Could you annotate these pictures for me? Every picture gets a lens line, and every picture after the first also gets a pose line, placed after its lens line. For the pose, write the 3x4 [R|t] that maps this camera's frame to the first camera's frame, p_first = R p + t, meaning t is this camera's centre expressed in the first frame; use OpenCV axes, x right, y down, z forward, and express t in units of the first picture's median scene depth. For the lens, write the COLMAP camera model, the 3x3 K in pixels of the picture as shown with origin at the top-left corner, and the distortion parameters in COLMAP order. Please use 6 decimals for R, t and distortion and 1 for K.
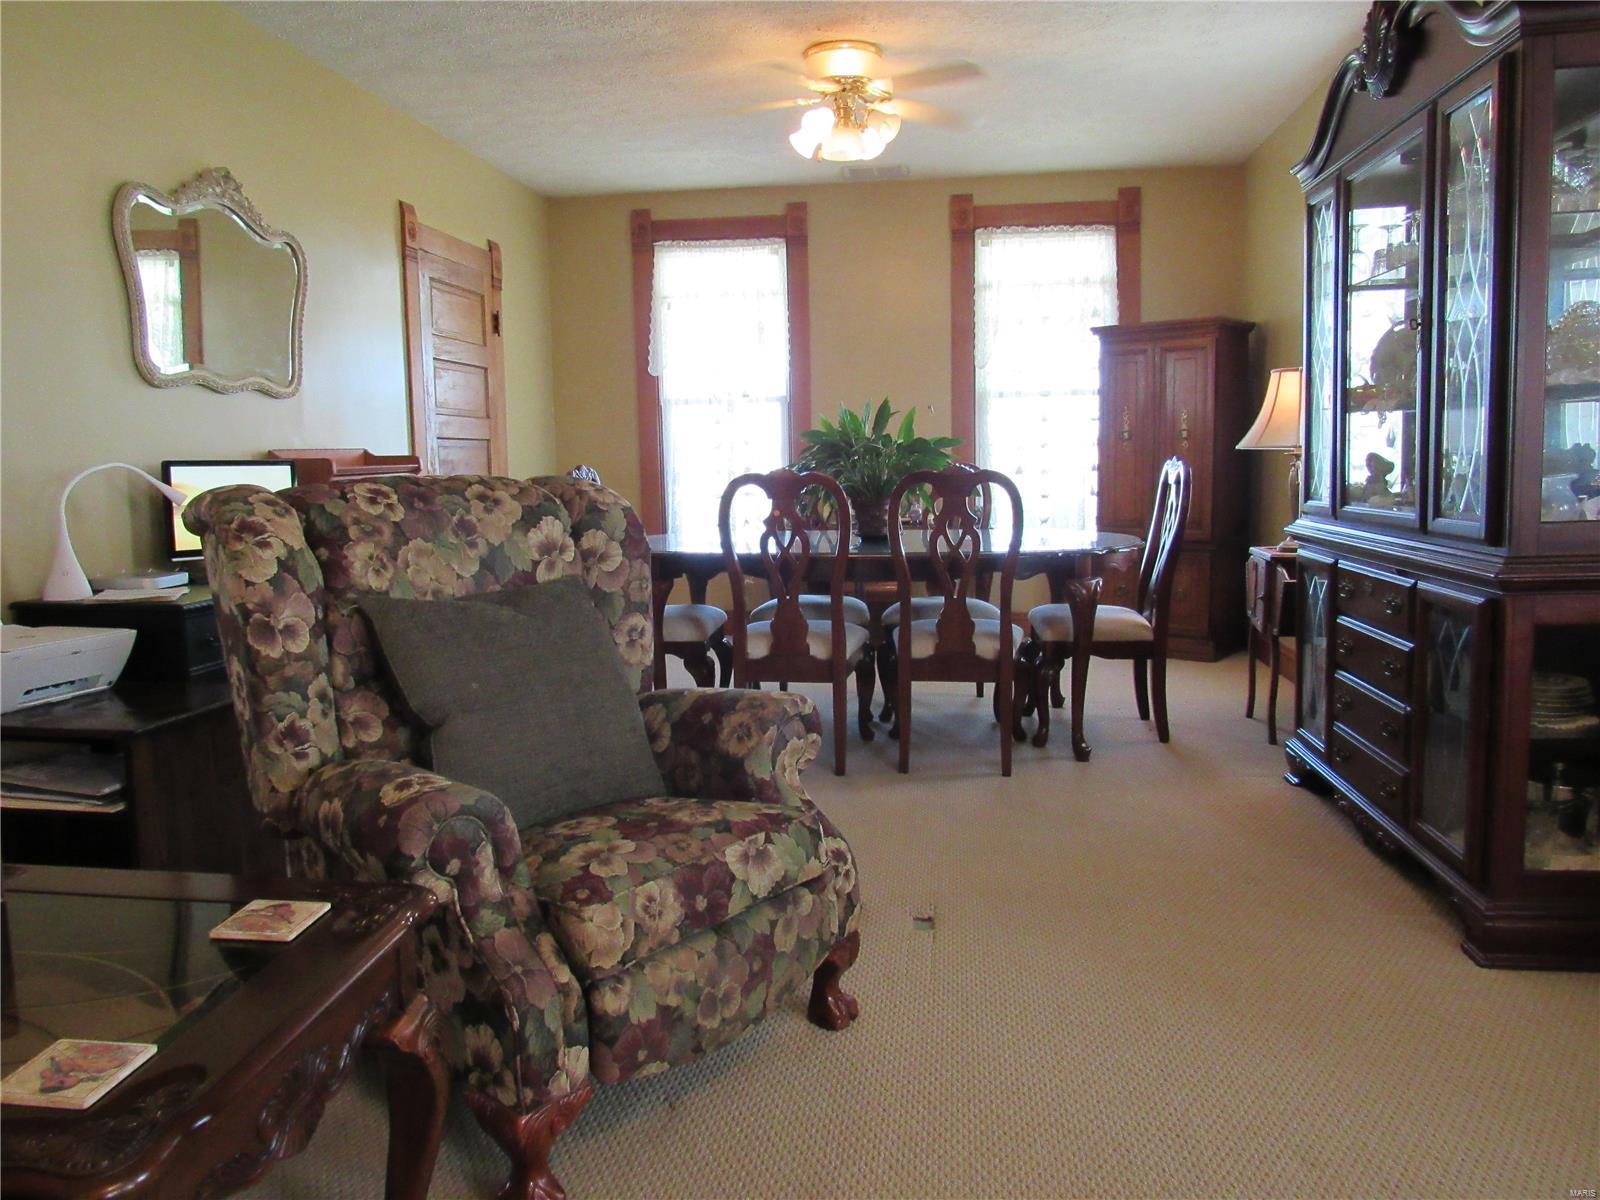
lens RADIAL K [[1139.7, 0, 797.8], [0, 1139.7, 601.1], [0, 0, 1]] dist [-0.002064, -0.047500]
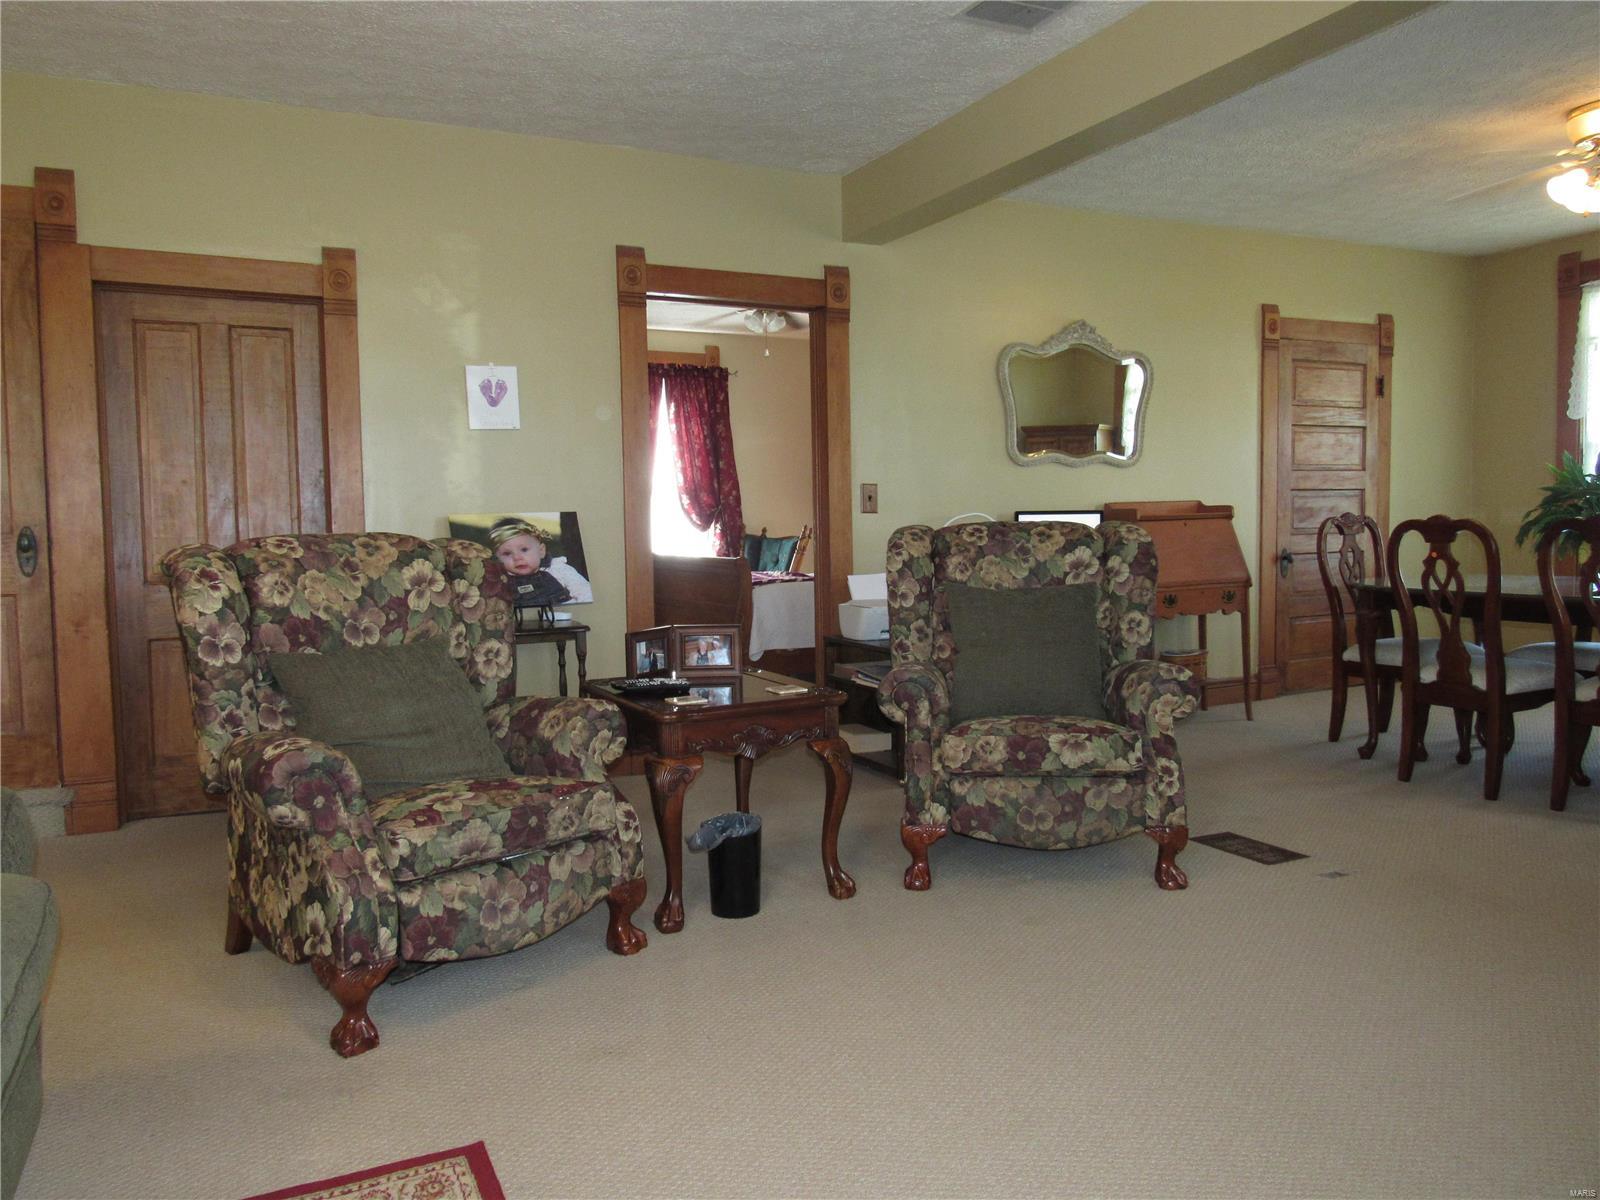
lens RADIAL K [[1163.4, 0, 800.9], [0, 1163.4, 591.7], [0, 0, 1]] dist [-0.000124, 0.001387]
pose [[0.557504, 0.053570, -0.828444, 1.006803], [-0.092706, 0.995692, 0.001998, 0.026704], [0.824982, 0.075687, 0.560069, -0.283488]]
